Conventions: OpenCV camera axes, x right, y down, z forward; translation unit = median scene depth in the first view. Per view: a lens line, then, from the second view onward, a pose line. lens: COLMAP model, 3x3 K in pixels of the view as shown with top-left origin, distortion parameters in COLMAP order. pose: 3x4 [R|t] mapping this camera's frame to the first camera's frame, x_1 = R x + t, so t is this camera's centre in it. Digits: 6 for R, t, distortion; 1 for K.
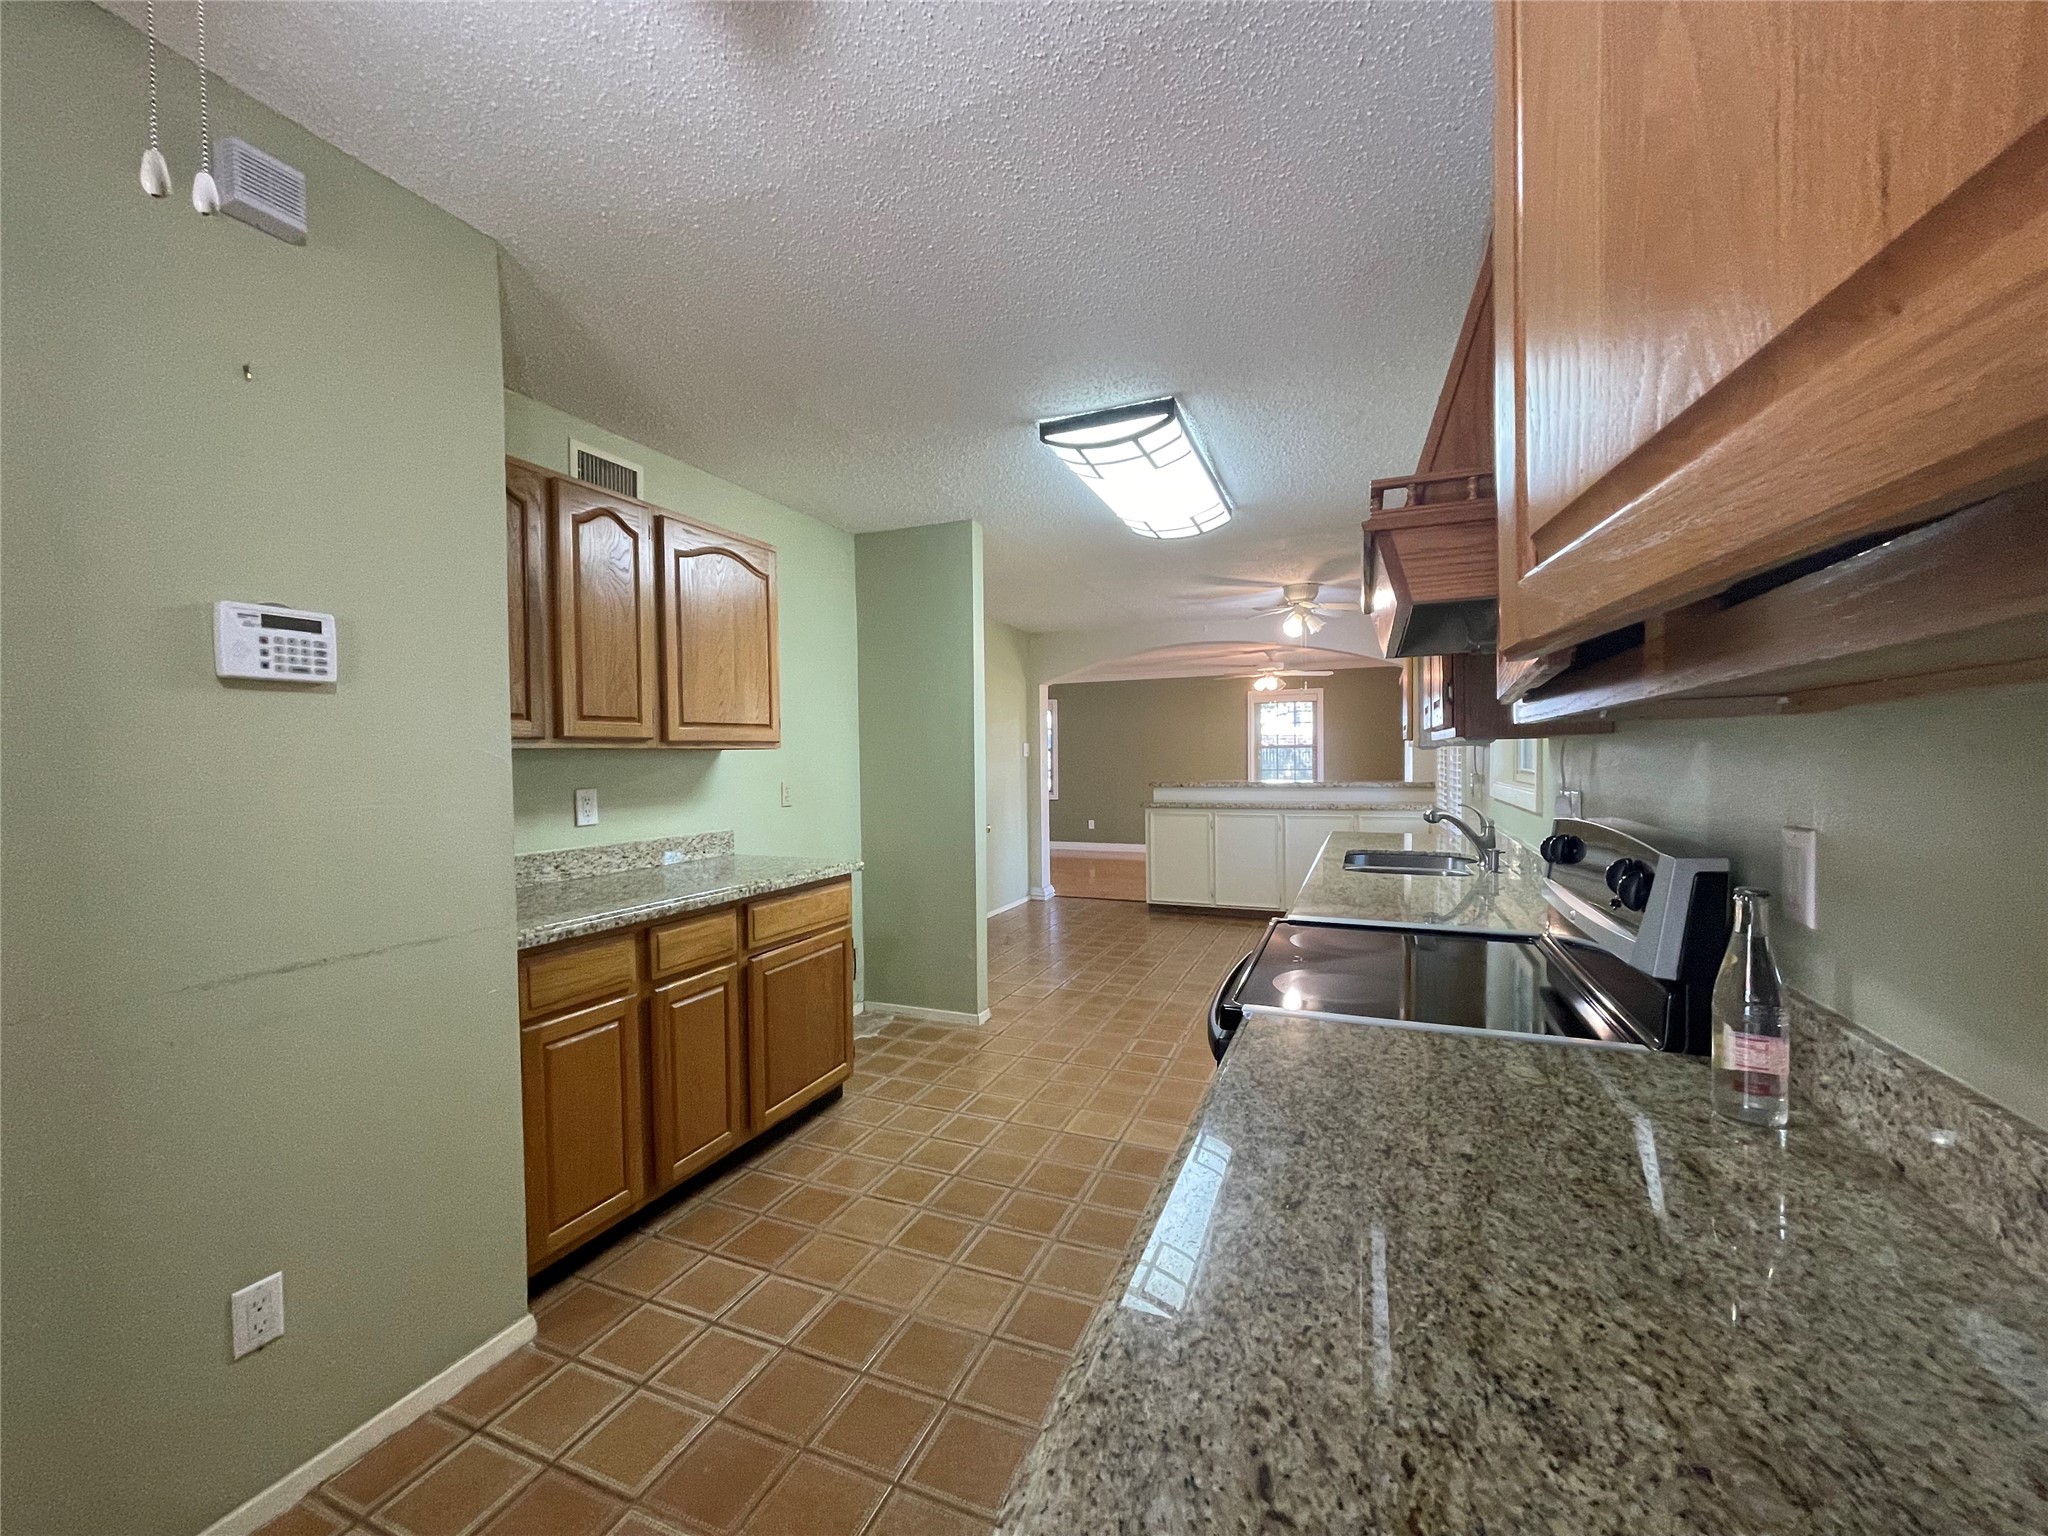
lens RADIAL K [[823.9, 0, 1021.7], [0, 823.9, 776.4], [0, 0, 1]] dist [-0.008928, -0.000673]
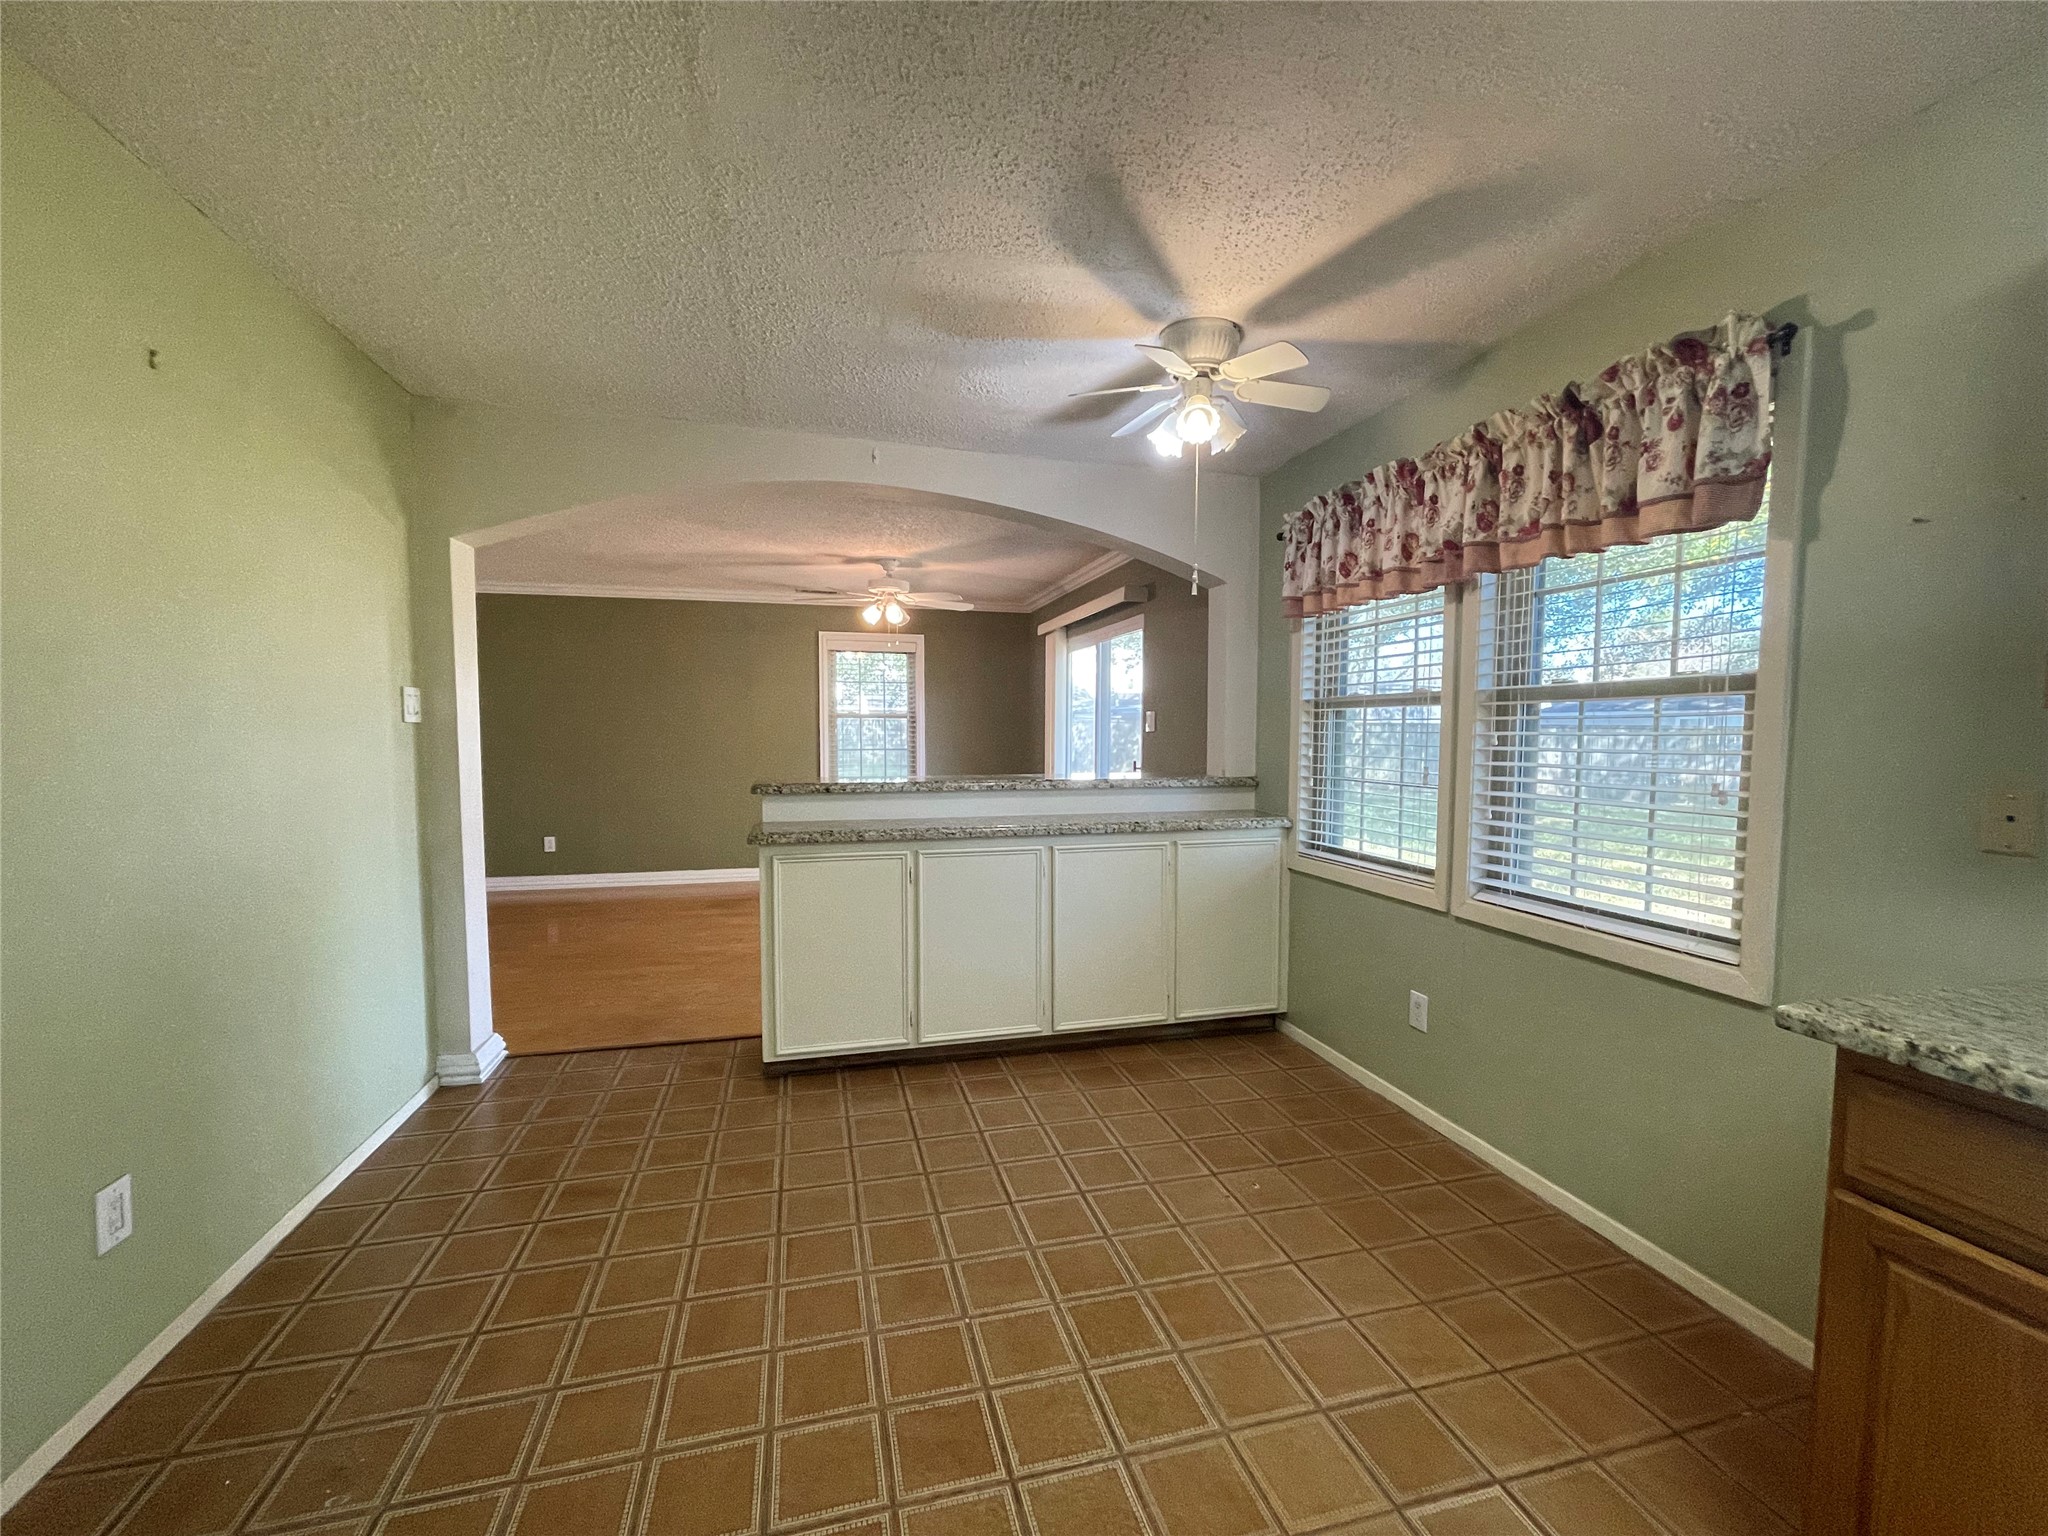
lens RADIAL K [[823.9, 0, 1028.3], [0, 823.9, 783.2], [0, 0, 1]] dist [-0.008928, -0.000673]
pose [[0.790451, -0.025822, 0.611981, -0.001452], [0.002312, 0.999230, 0.039175, -0.009706], [-0.612521, -0.029551, 0.789901, 0.523831]]
